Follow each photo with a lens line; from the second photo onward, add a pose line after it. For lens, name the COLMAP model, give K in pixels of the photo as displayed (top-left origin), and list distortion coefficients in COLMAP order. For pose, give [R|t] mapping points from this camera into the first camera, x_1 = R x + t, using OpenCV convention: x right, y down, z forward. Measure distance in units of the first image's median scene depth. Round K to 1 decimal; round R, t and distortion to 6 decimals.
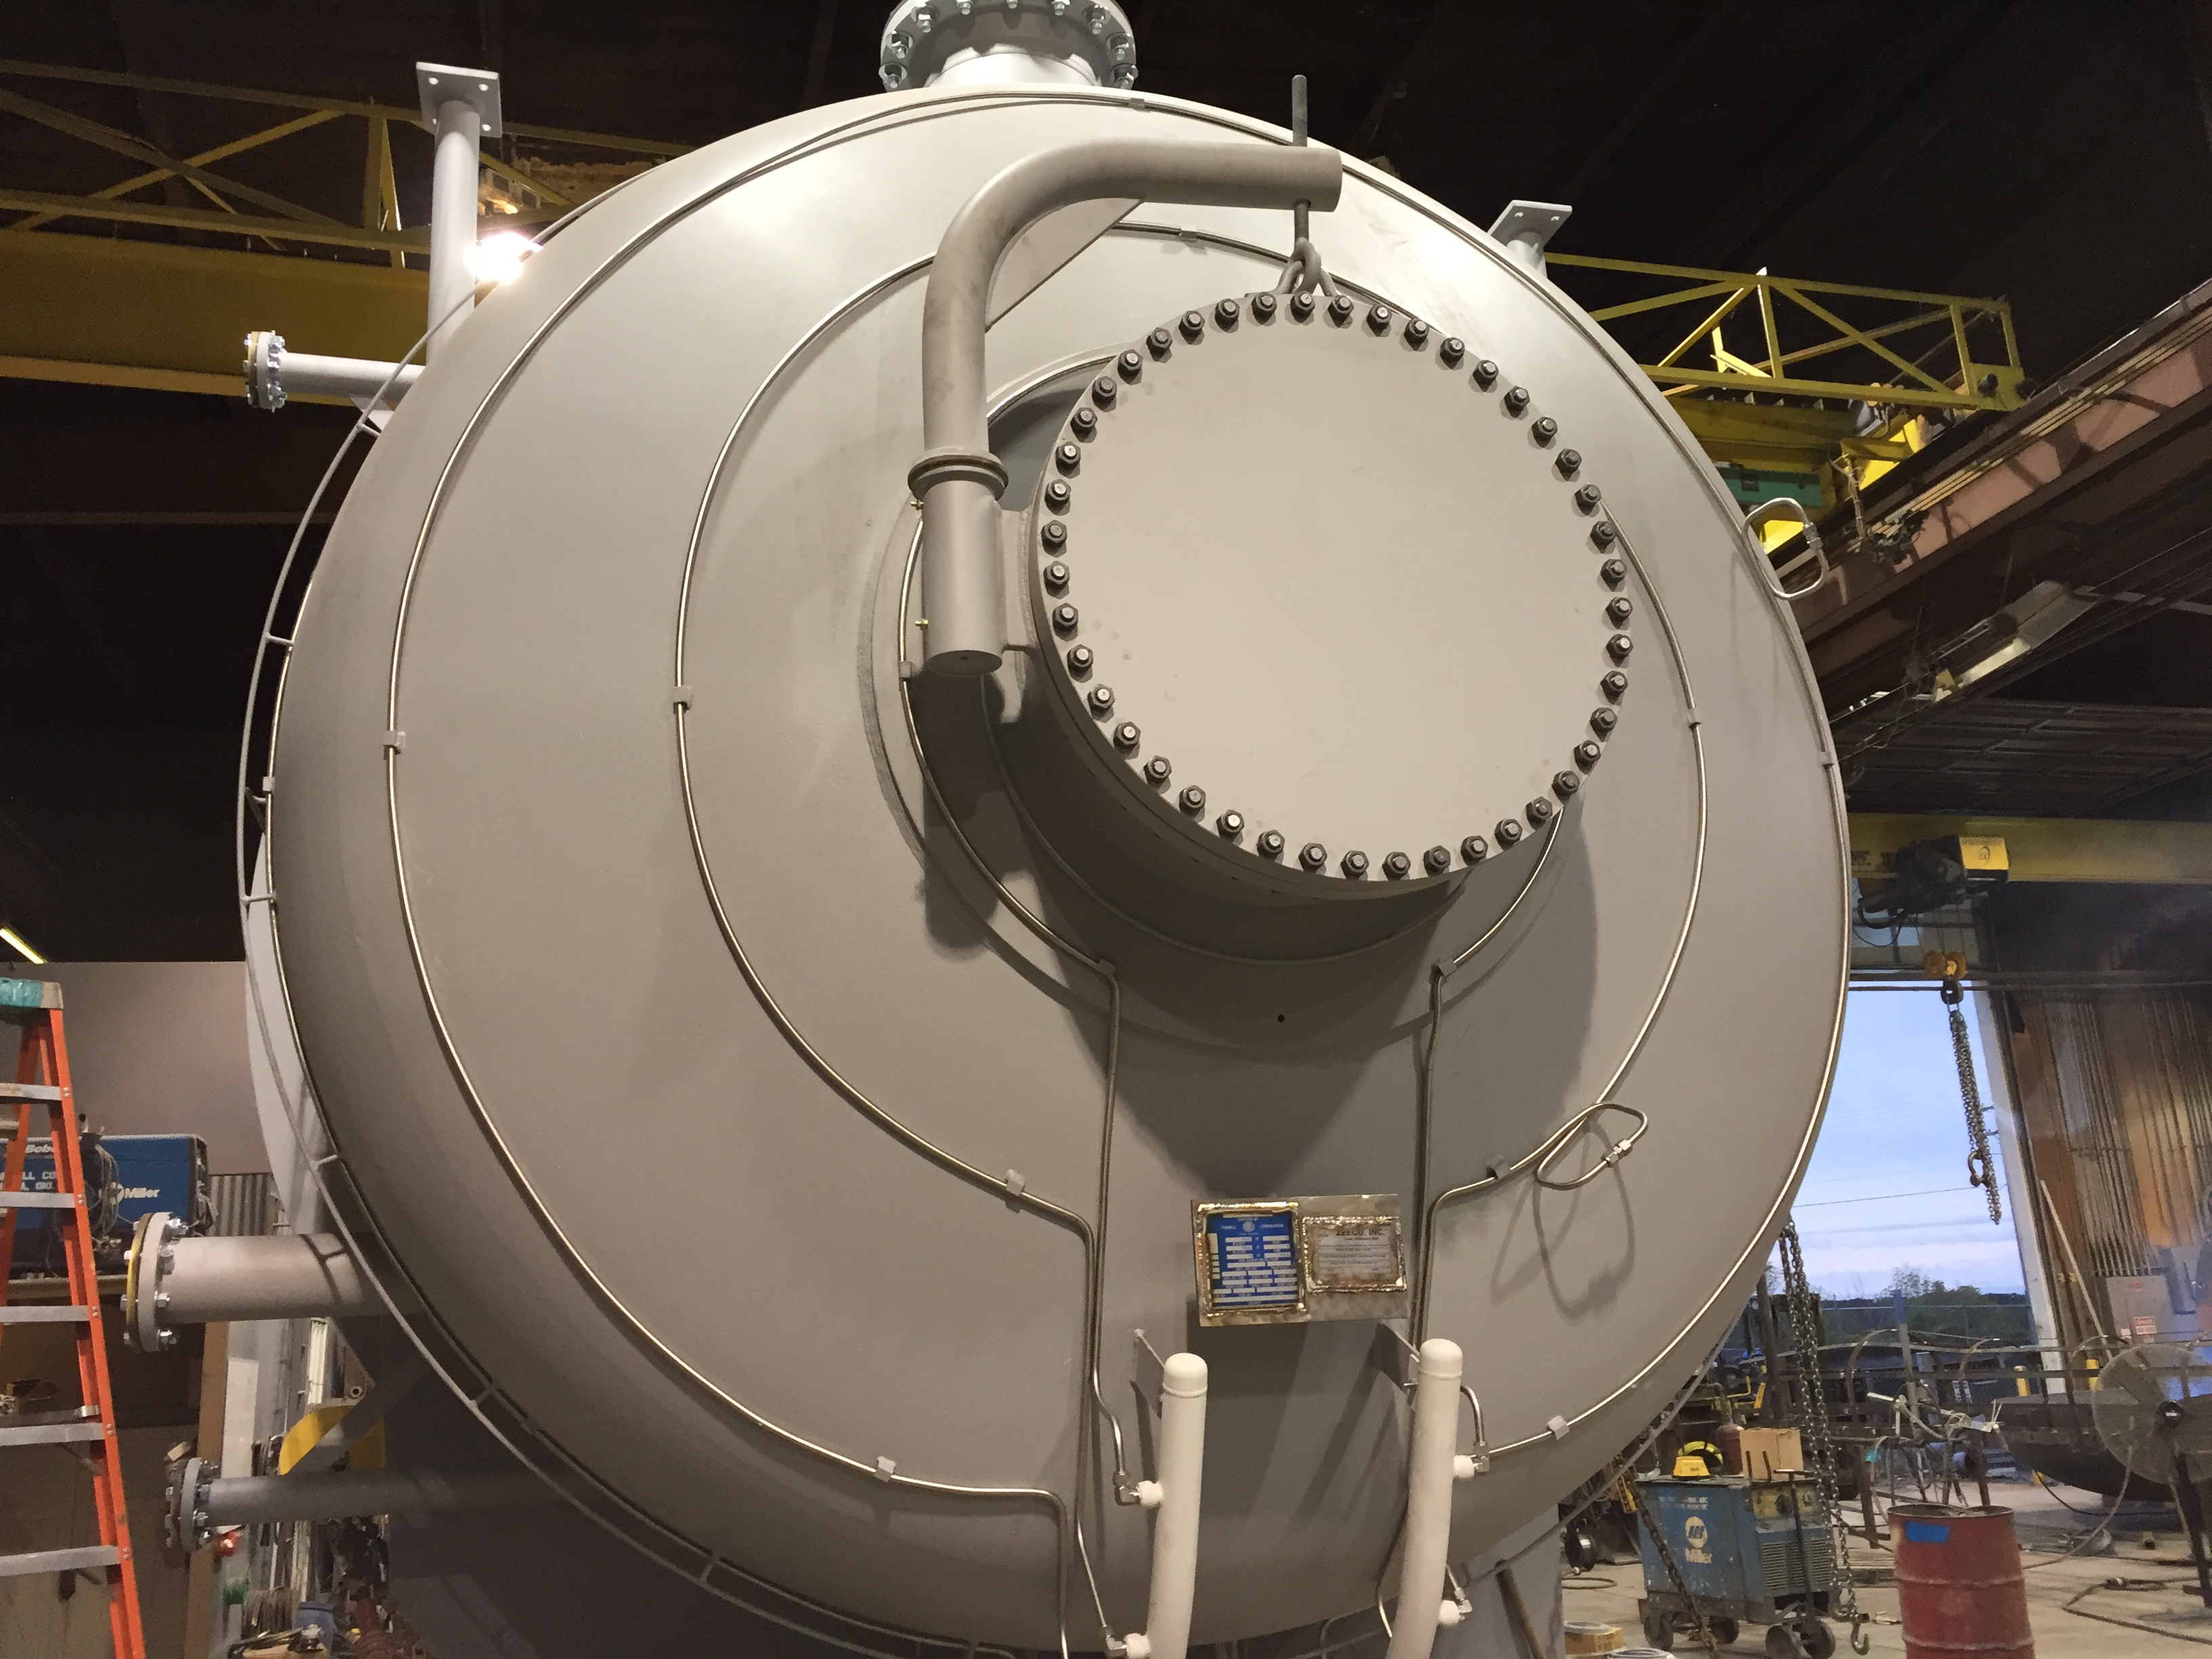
lens RADIAL K [[1920.8, 0, 1106.0], [0, 1920.8, 829.5], [0, 0, 1]] dist [0.086932, 0.004193]
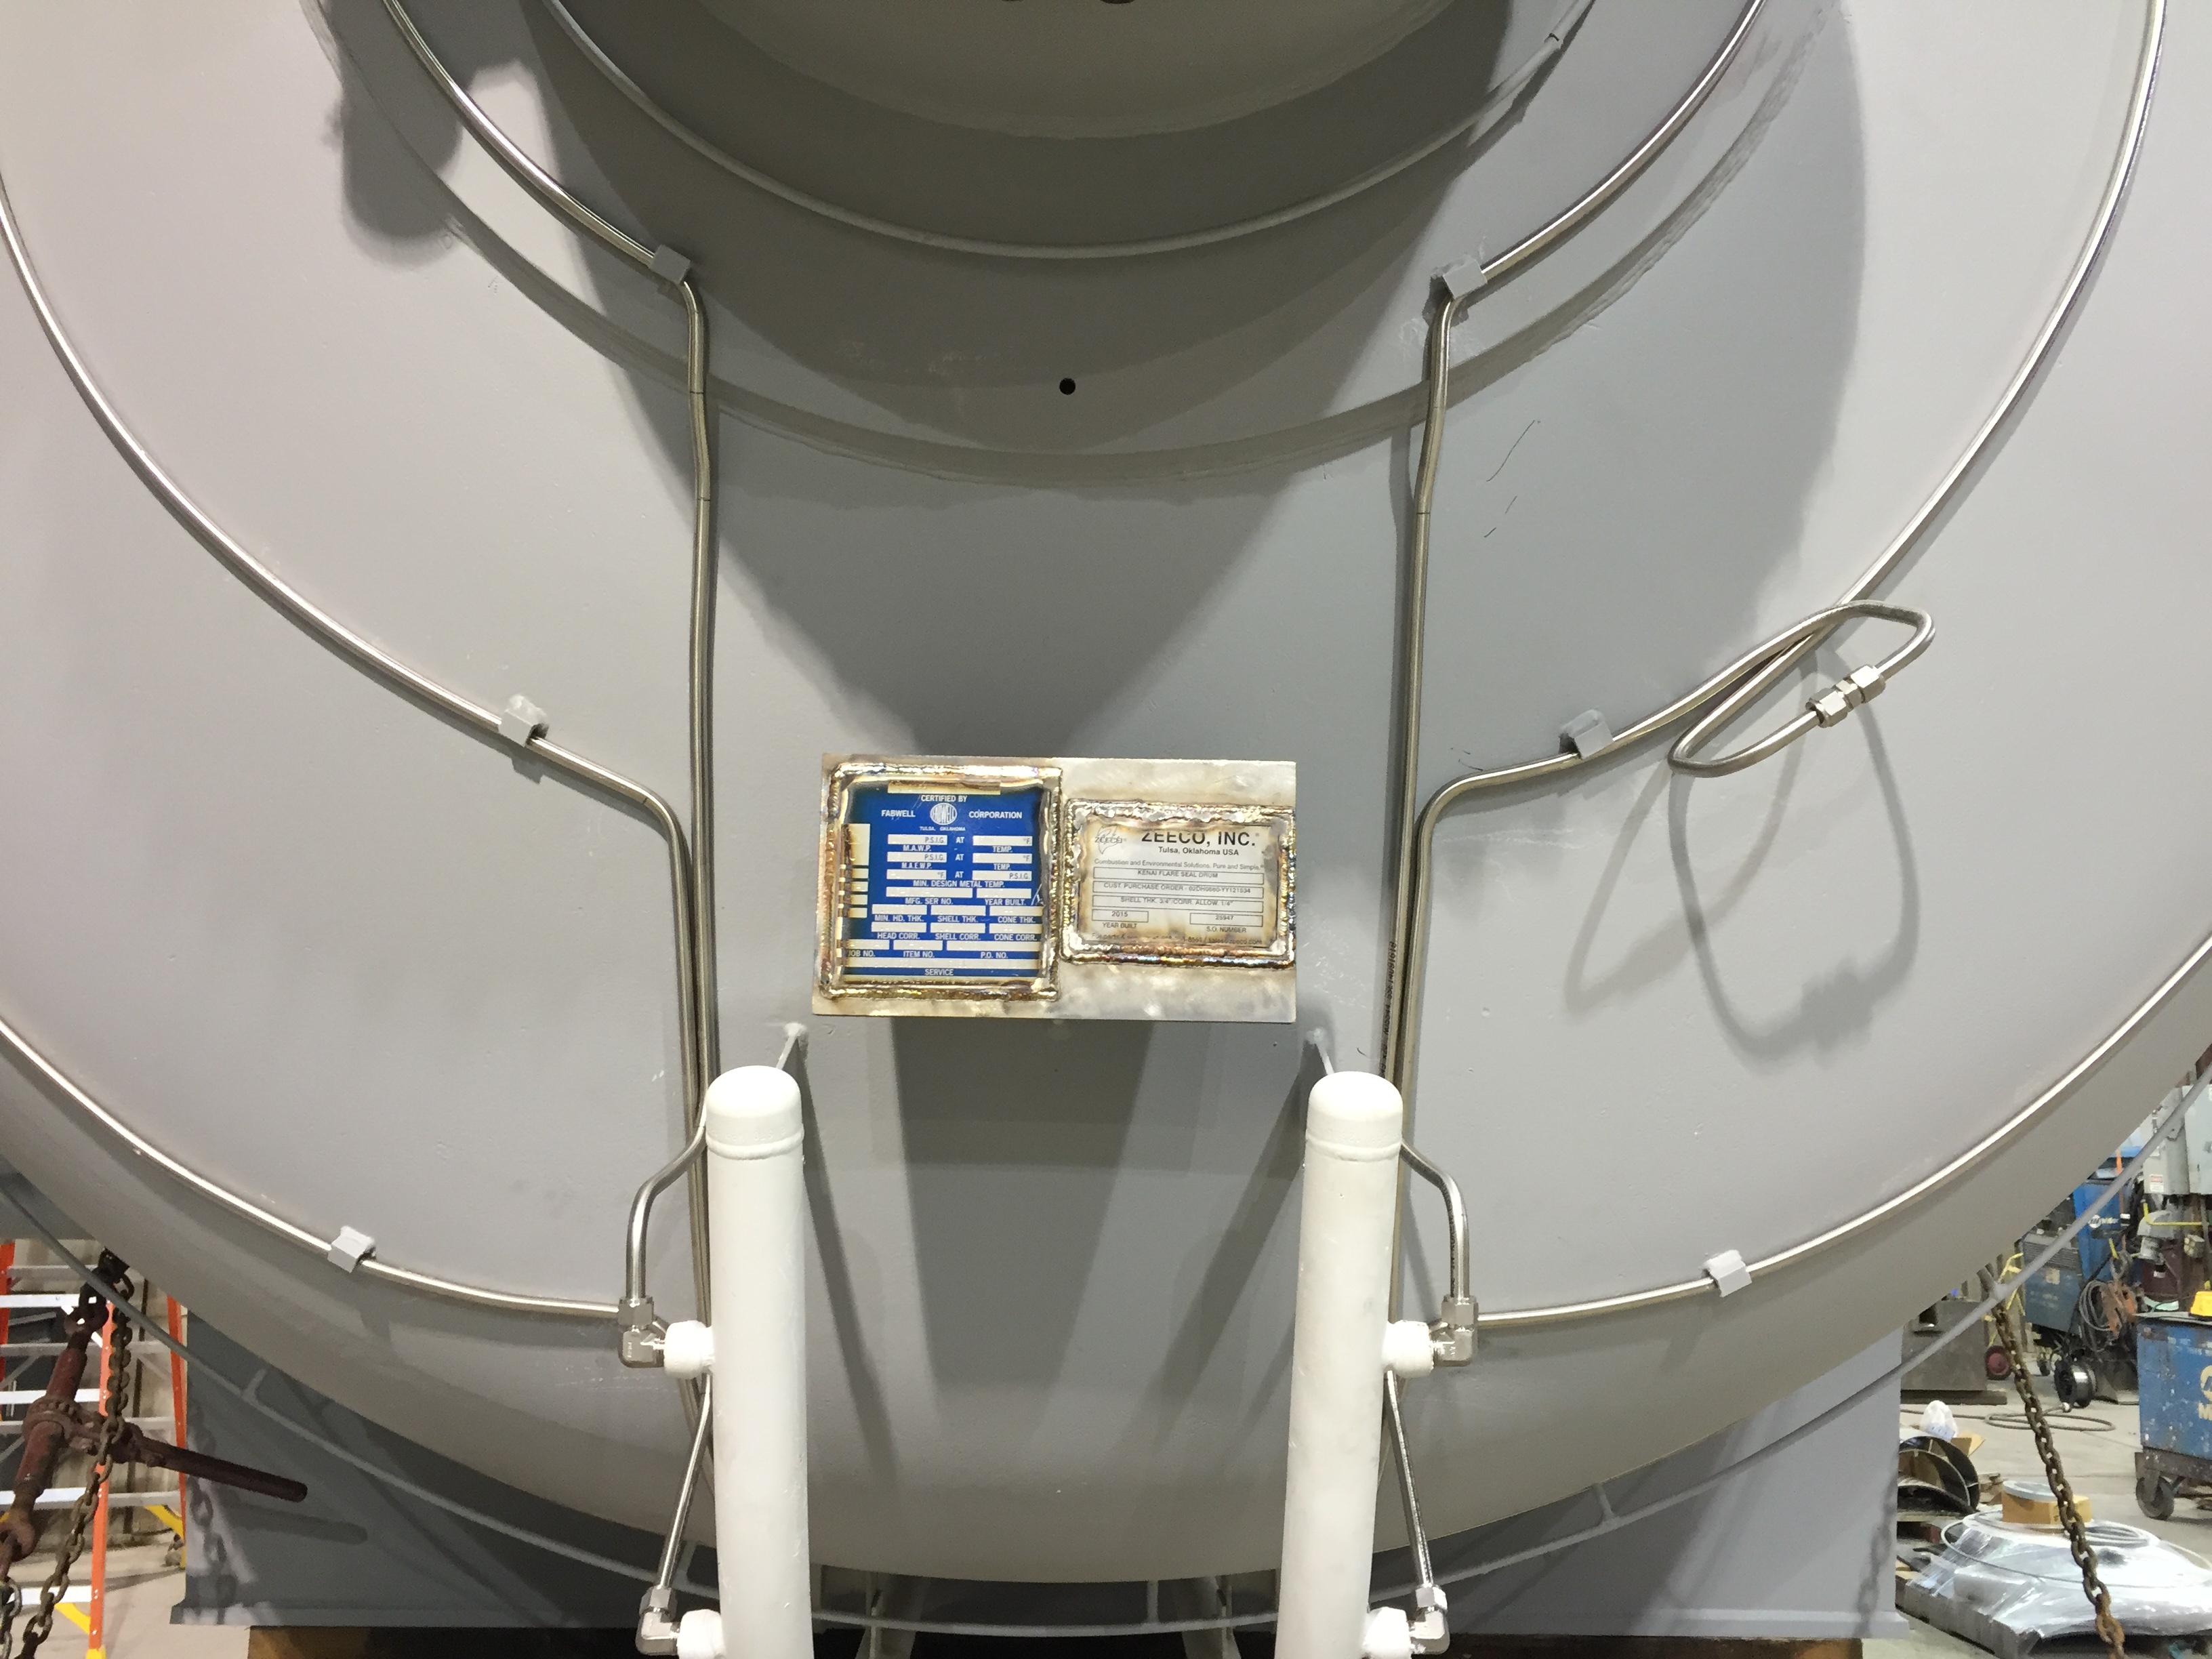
lens RADIAL K [[1902.1, 0, 1106.0], [0, 1902.1, 829.5], [0, 0, 1]] dist [0.089998, -0.111249]
pose [[0.965709, 0.028062, -0.258107, 0.225372], [0.002636, 0.993030, 0.117828, 0.152583], [0.259615, -0.114468, 0.958904, 0.559032]]
